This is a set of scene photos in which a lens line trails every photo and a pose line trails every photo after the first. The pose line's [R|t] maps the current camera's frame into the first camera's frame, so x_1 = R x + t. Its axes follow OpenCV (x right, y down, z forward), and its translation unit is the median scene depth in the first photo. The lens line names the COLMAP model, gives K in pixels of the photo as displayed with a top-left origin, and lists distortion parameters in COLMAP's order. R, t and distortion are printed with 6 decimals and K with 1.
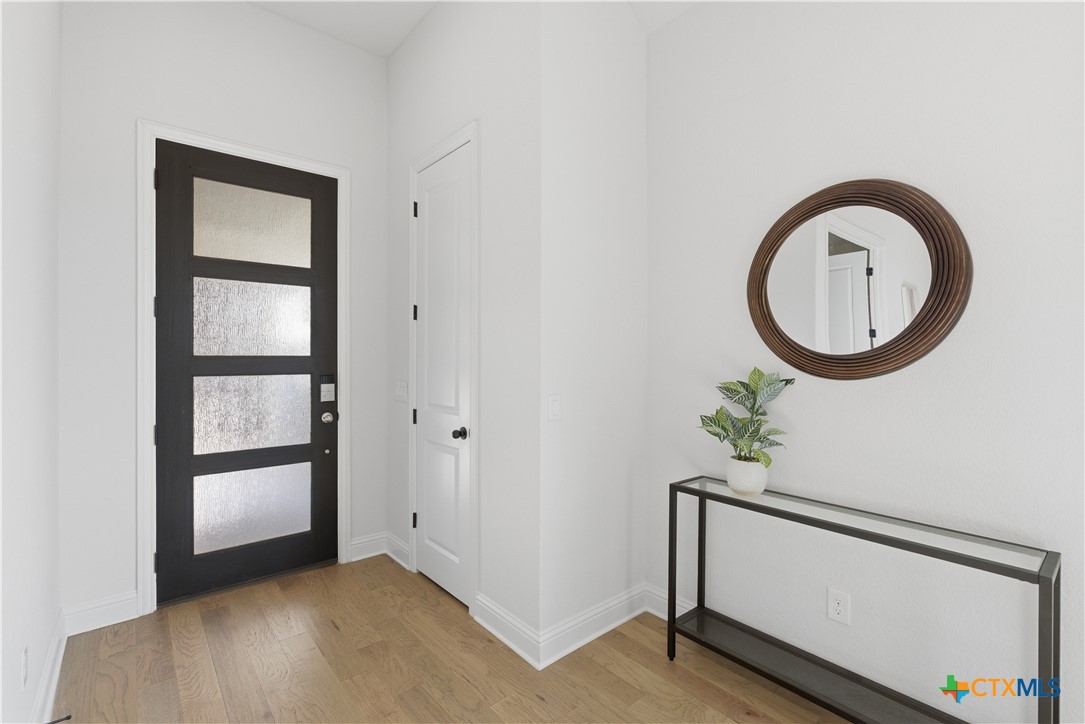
lens RADIAL K [[494.0, 0, 538.2], [0, 494.0, 360.2], [0, 0, 1]] dist [0.000109, -0.000388]
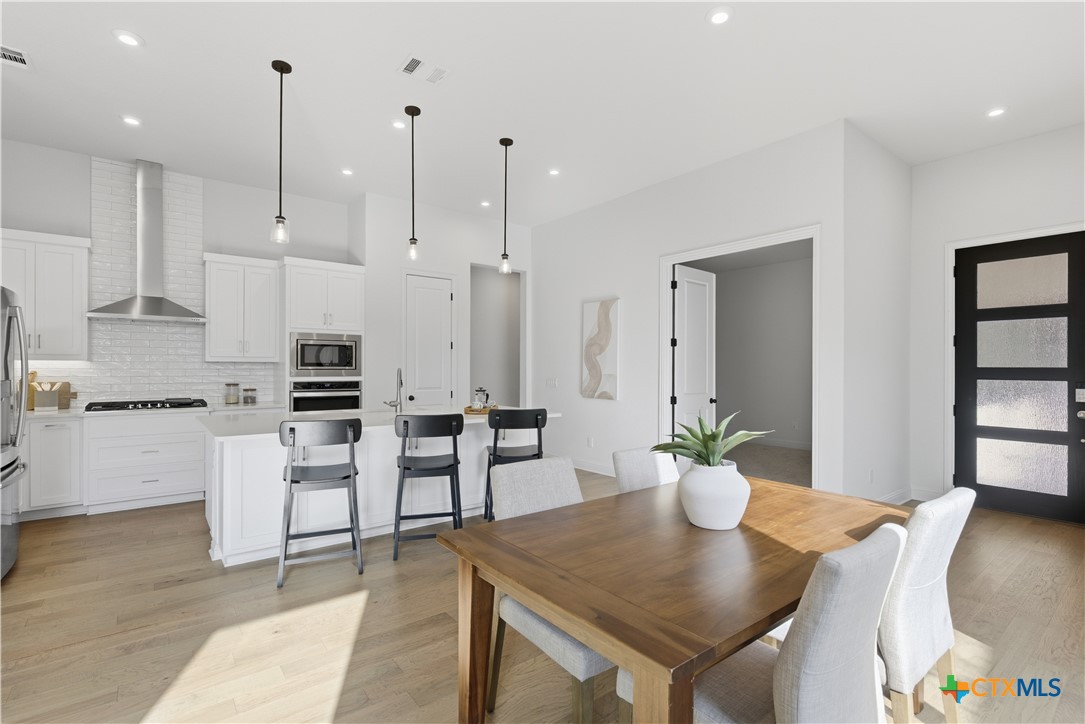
lens RADIAL K [[494.0, 0, 547.3], [0, 494.0, 368.9], [0, 0, 1]] dist [0.000109, -0.000388]
pose [[-0.023283, 0.001965, -0.999727, 0.992979], [-0.008601, 0.999961, 0.002166, 0.004750], [0.999692, 0.008649, -0.023266, -0.425889]]
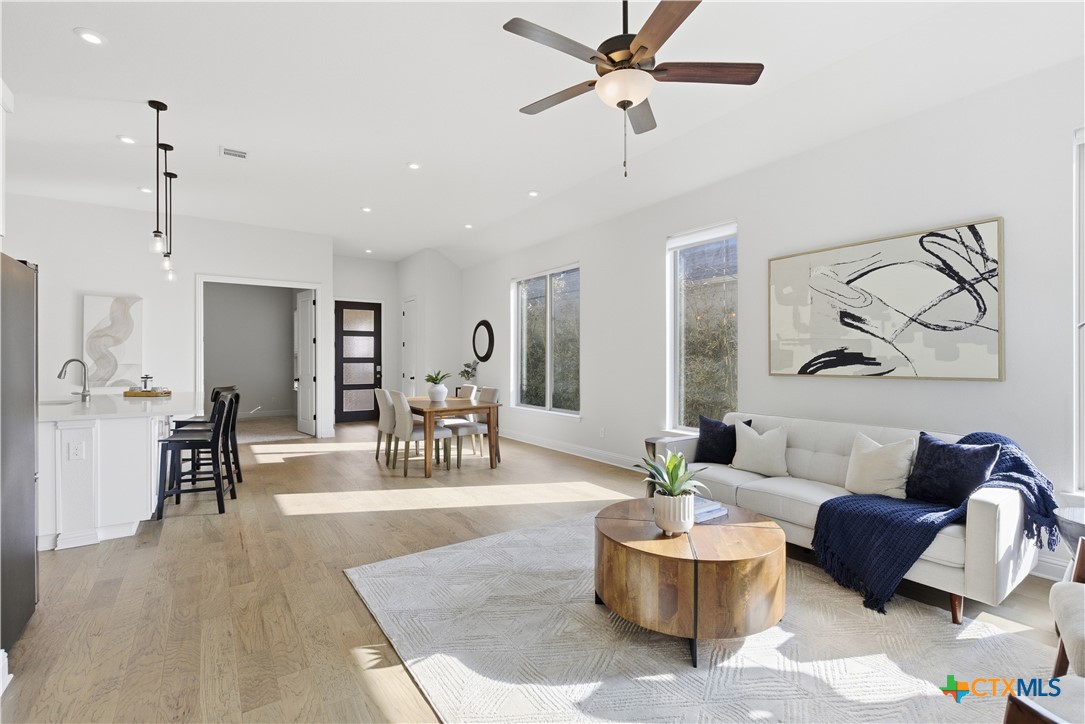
lens RADIAL K [[494.0, 0, 543.3], [0, 494.0, 360.4], [0, 0, 1]] dist [0.000109, -0.000388]
pose [[0.996174, -0.000756, -0.087386, 1.044103], [0.000642, 0.999999, -0.001341, 0.017760], [0.087387, 0.001279, 0.996174, -2.387972]]
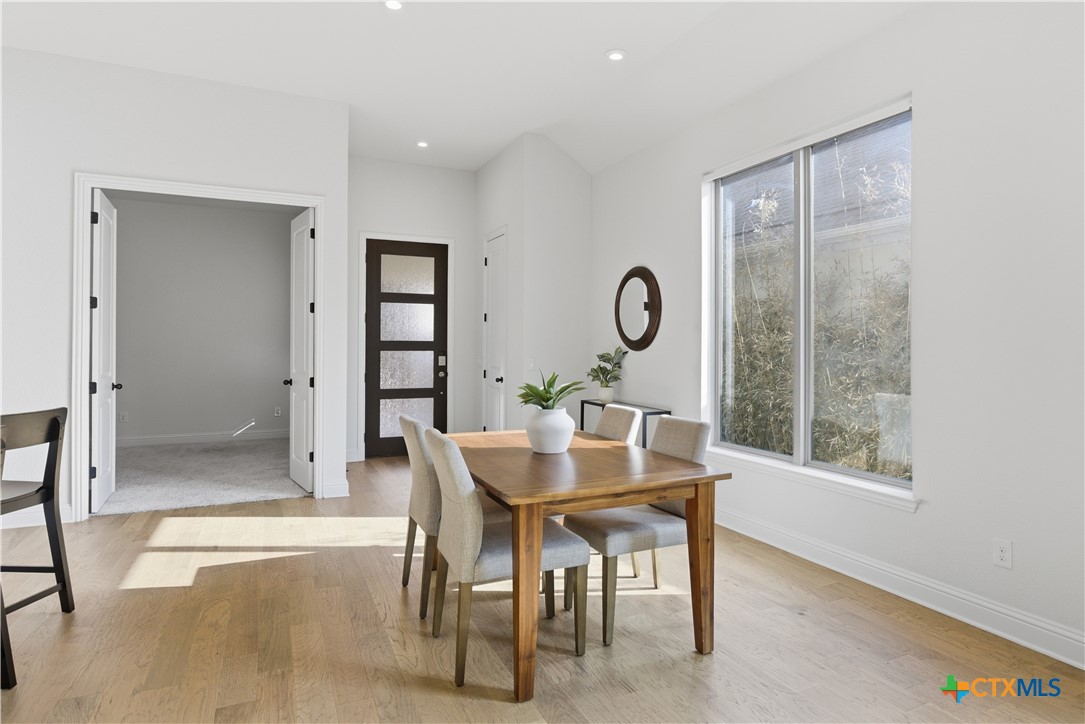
lens RADIAL K [[630.9, 0, 568.7], [0, 630.9, 344.8], [0, 0, 1]] dist [-0.015028, 0.000674]
pose [[0.967476, 0.003959, -0.252932, 0.682679], [-0.005066, 0.999980, -0.003724, 0.012780], [0.252912, 0.004884, 0.967477, -1.264141]]
